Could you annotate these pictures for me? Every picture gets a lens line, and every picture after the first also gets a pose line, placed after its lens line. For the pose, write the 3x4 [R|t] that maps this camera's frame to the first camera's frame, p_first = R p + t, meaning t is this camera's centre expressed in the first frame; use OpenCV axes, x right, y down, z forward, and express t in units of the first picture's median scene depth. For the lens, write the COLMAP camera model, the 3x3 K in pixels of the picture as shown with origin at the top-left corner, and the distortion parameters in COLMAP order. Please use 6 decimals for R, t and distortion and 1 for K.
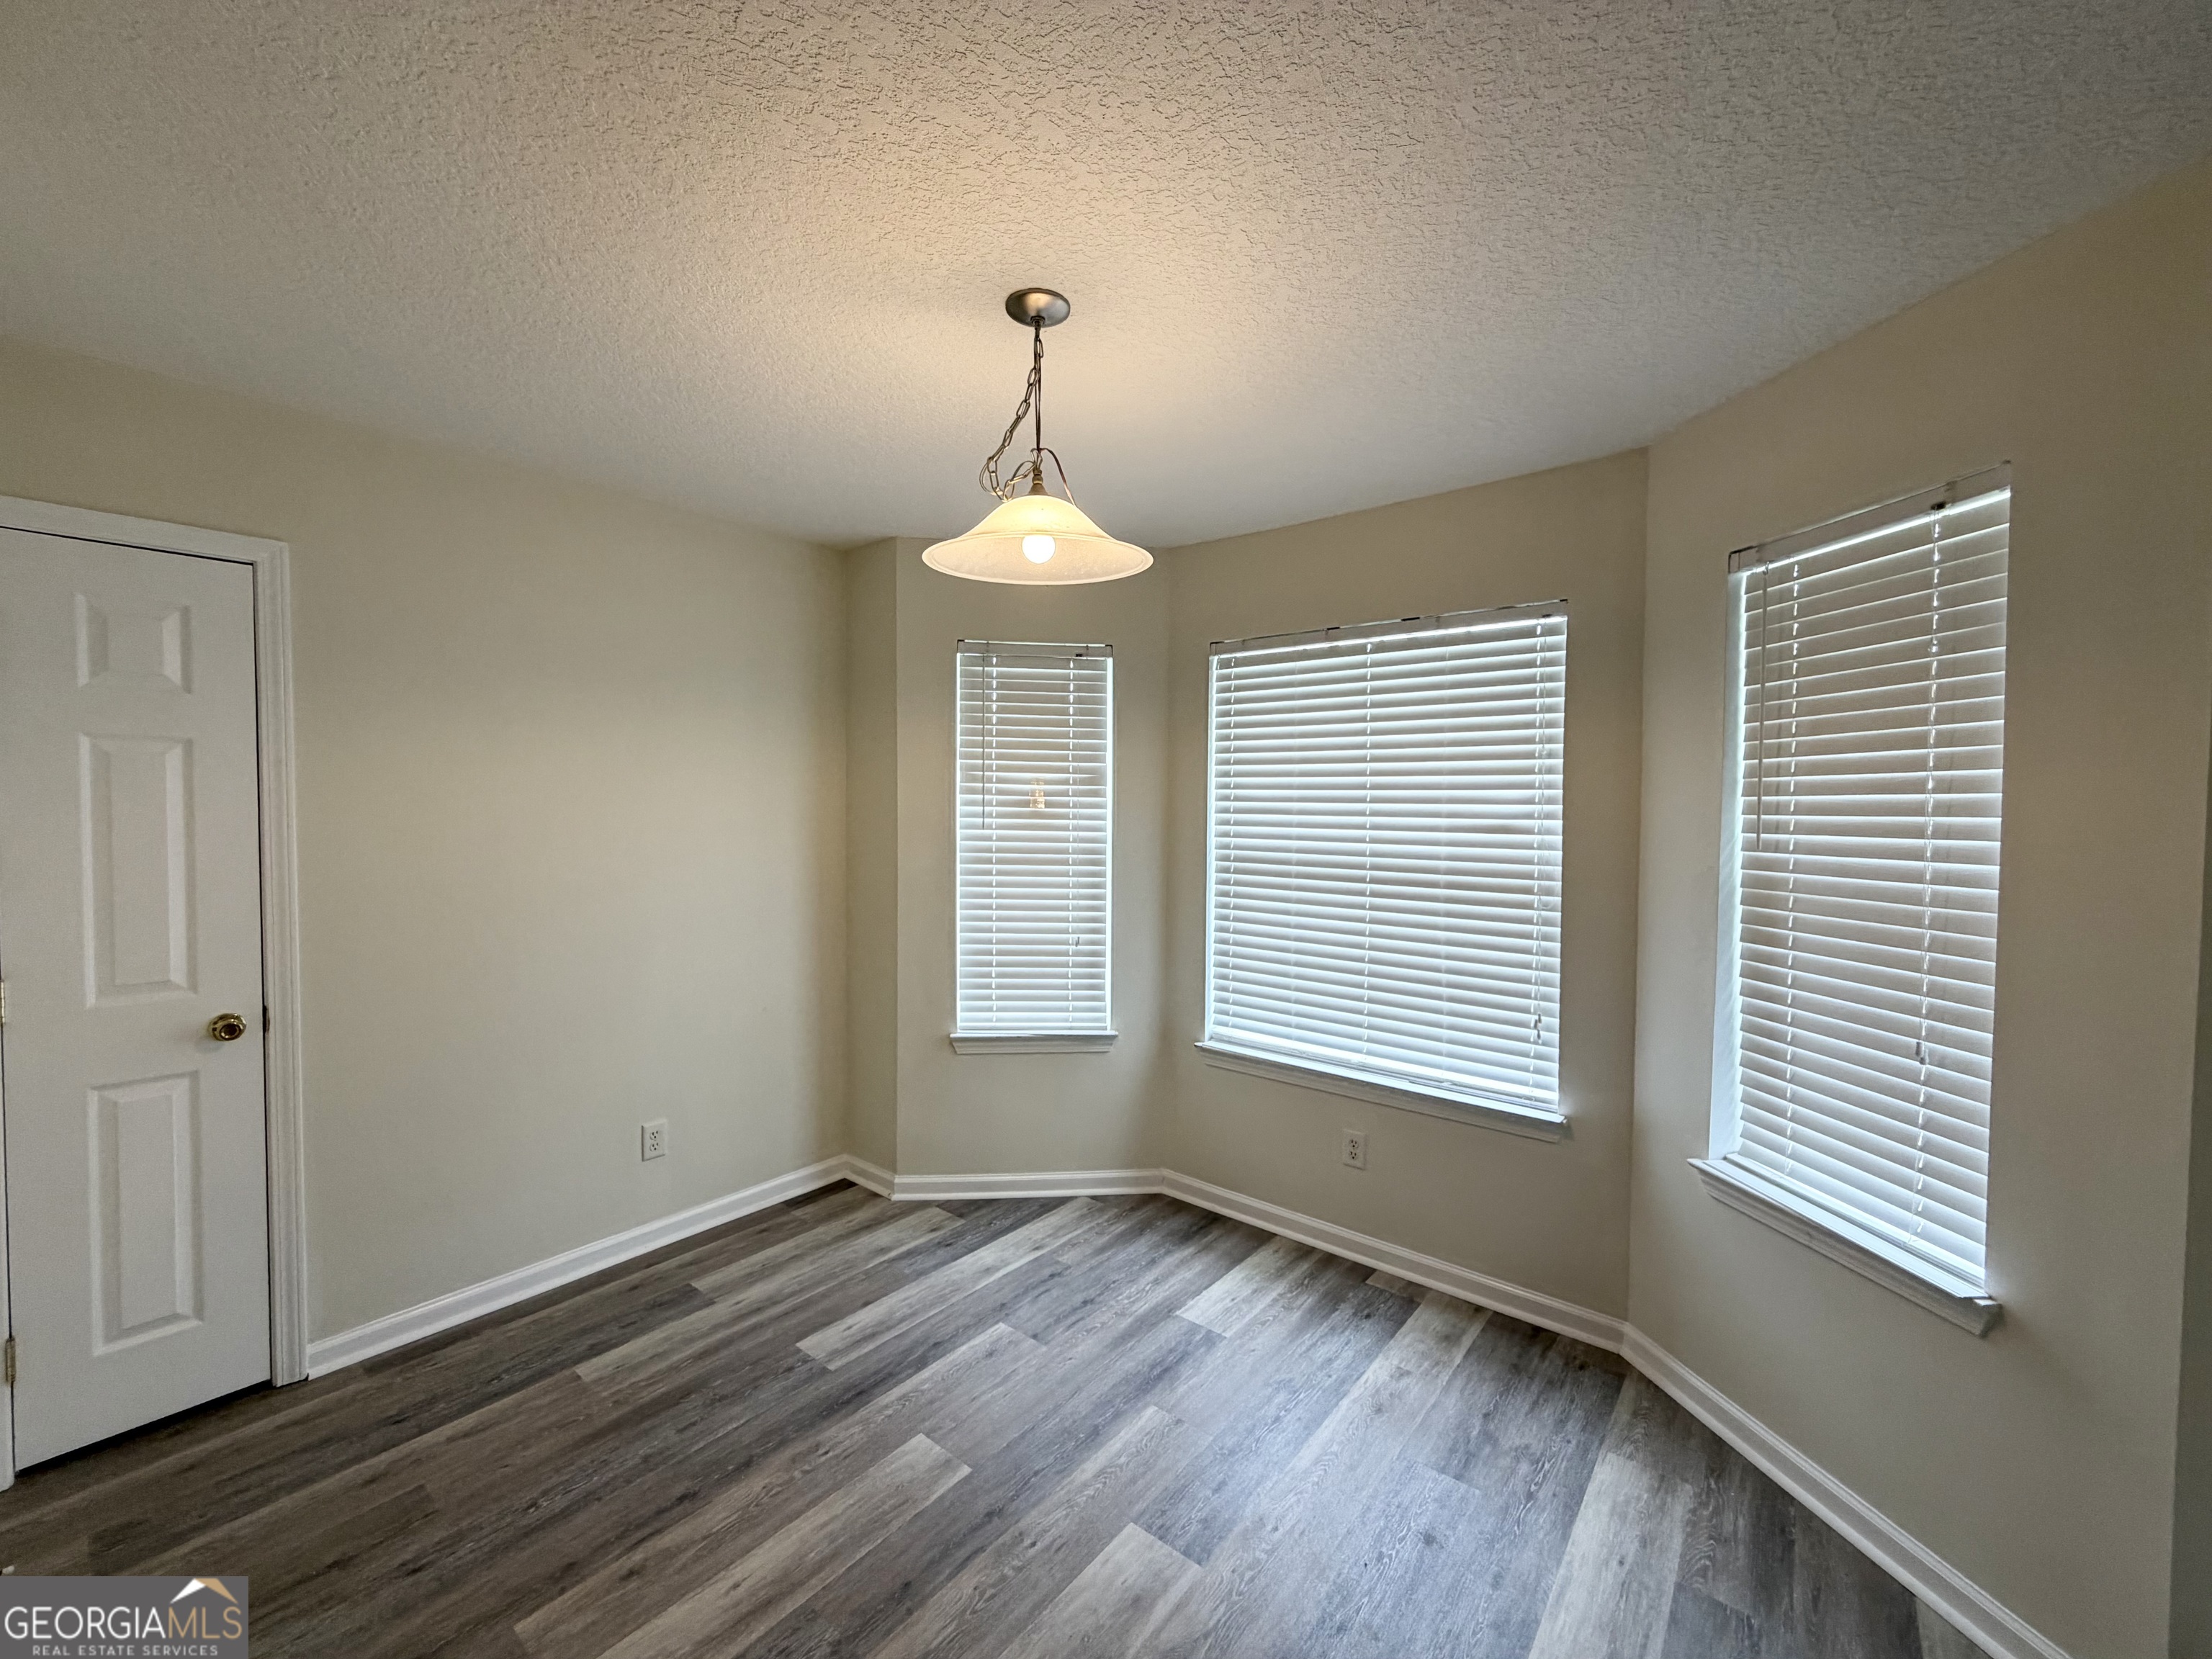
lens RADIAL K [[882.7, 0, 1102.7], [0, 882.7, 829.6], [0, 0, 1]] dist [0.000117, 0.000669]
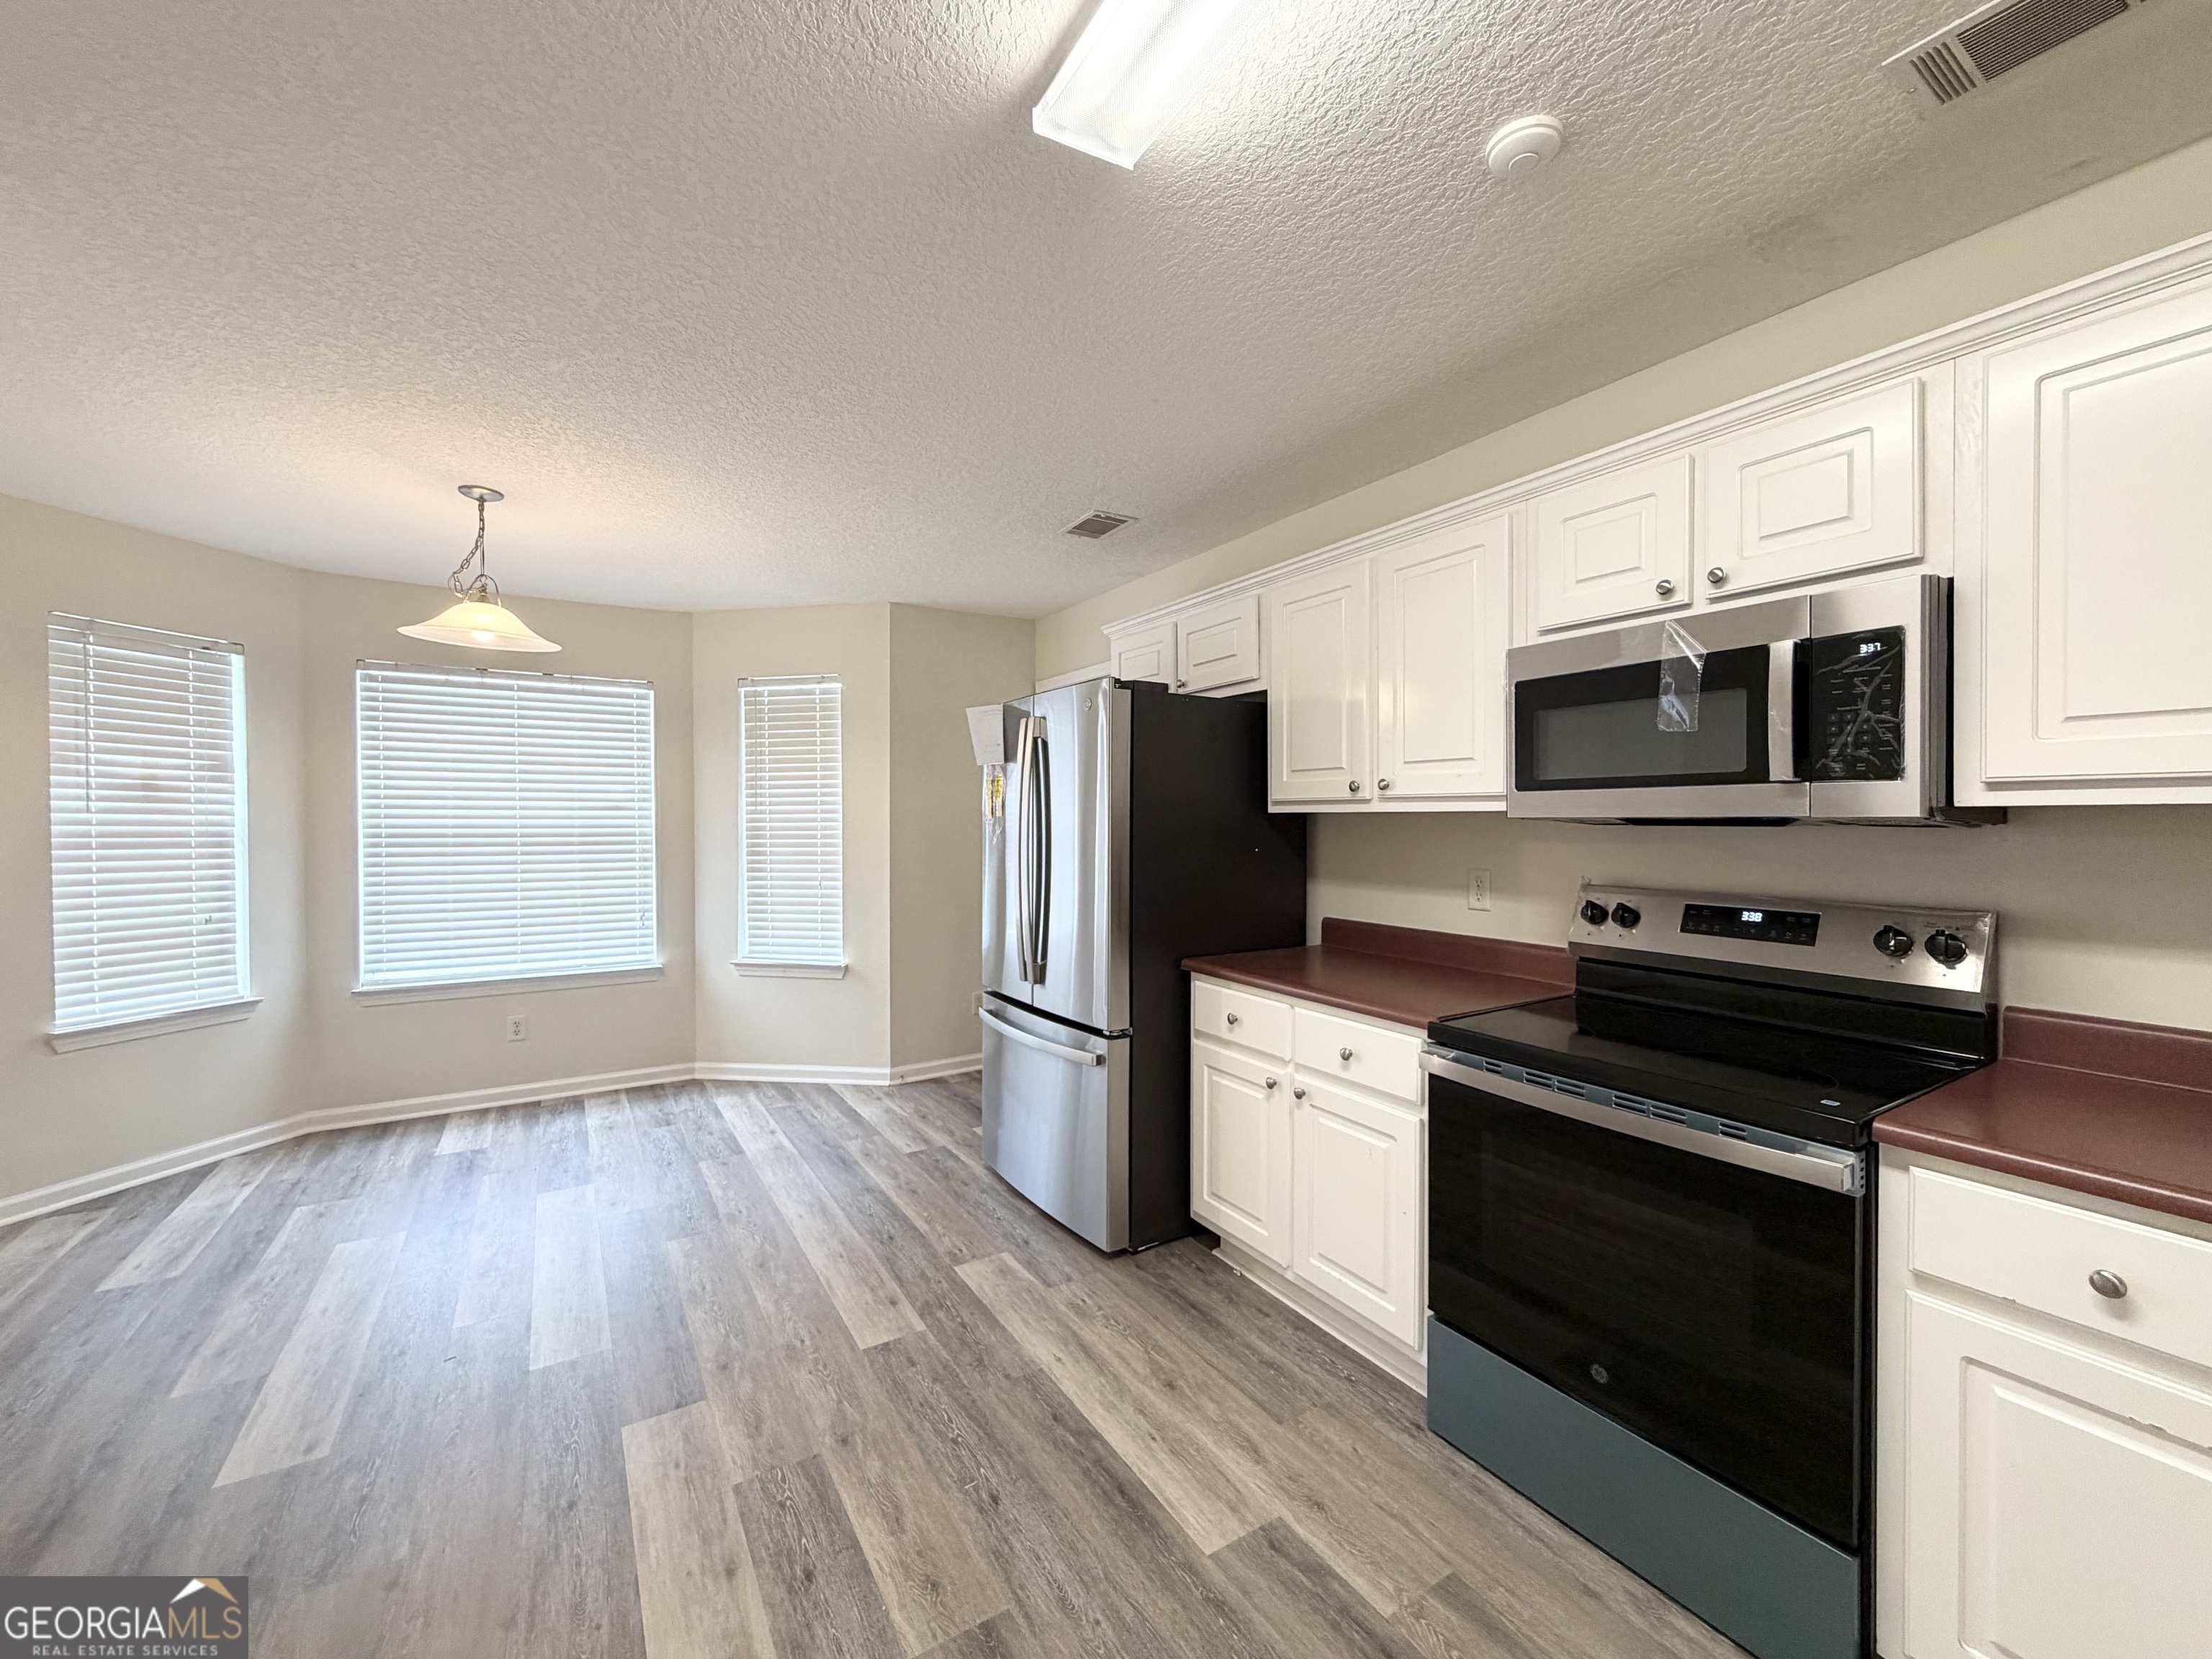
lens RADIAL K [[882.7, 0, 1102.7], [0, 882.7, 829.6], [0, 0, 1]] dist [0.000117, 0.000669]
pose [[0.327377, -0.017669, 0.944729, -0.804208], [0.033598, 0.999411, 0.007049, 0.057087], [-0.944296, 0.029433, 0.327778, -0.422534]]
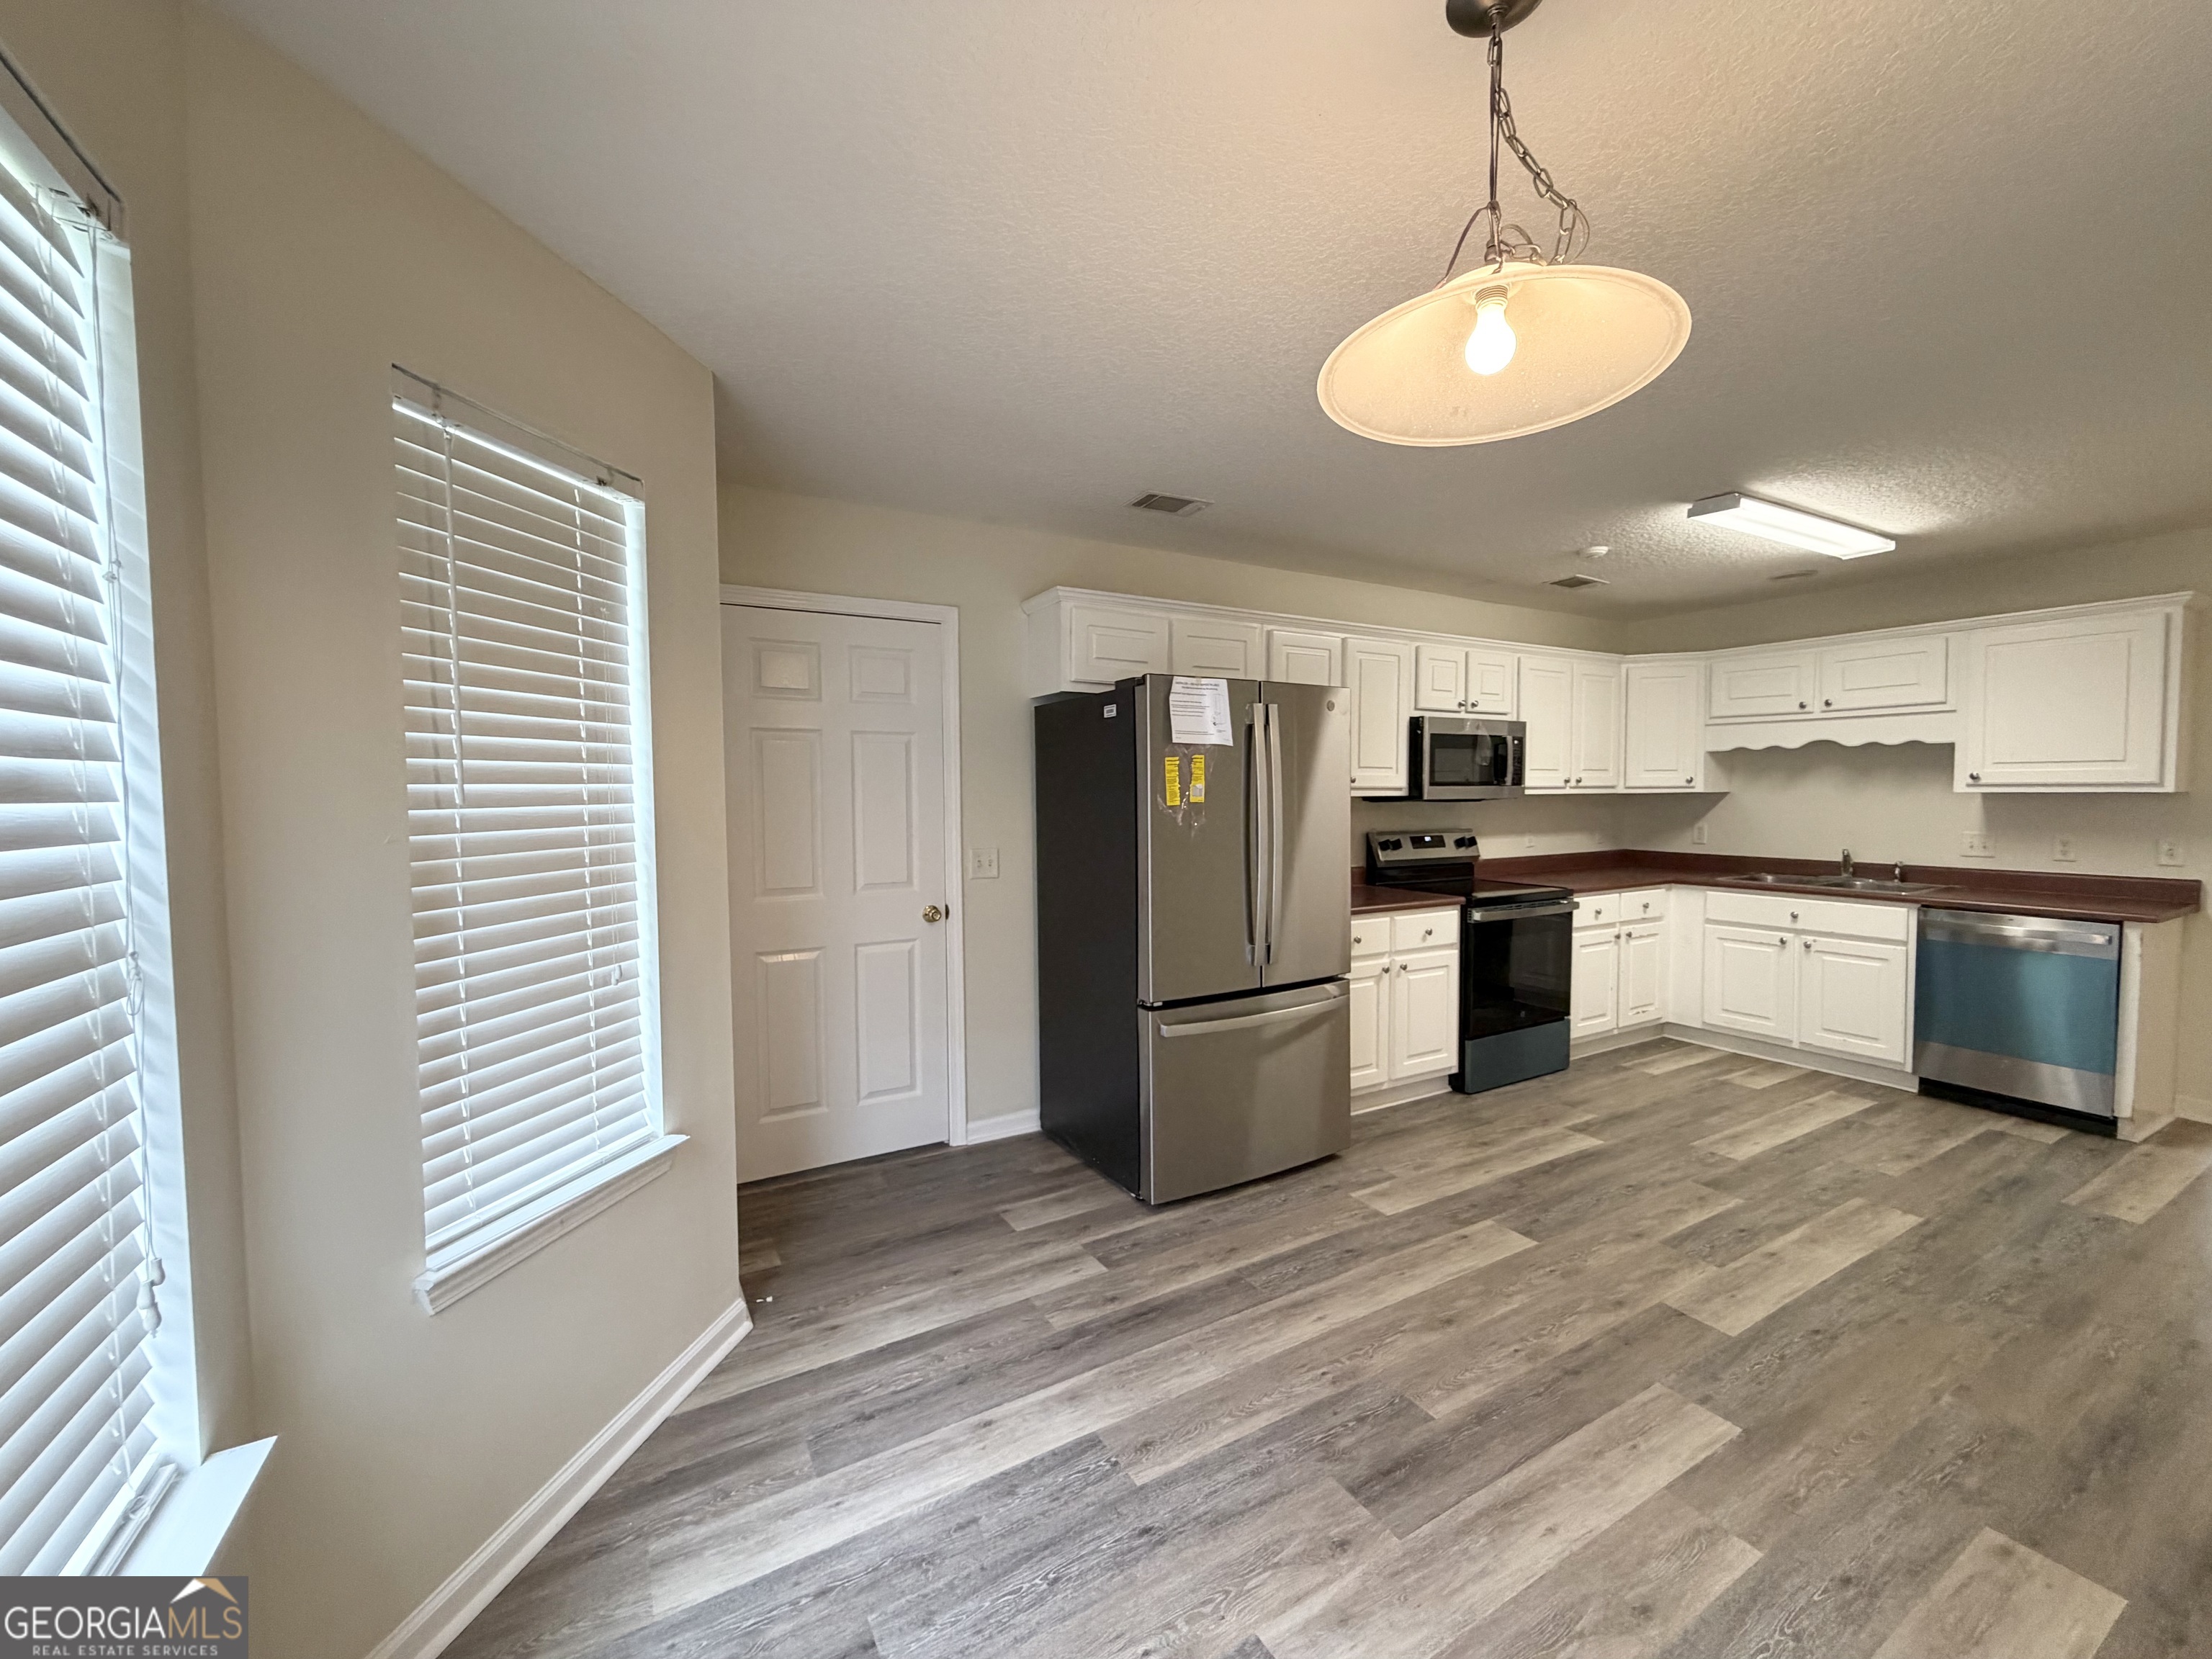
lens RADIAL K [[882.7, 0, 1102.7], [0, 882.7, 829.6], [0, 0, 1]] dist [0.000117, 0.000669]
pose [[-0.932964, -0.014794, 0.359665, -0.026908], [0.013075, 0.997103, 0.074931, -0.003657], [-0.359732, 0.074610, -0.930068, 1.092332]]
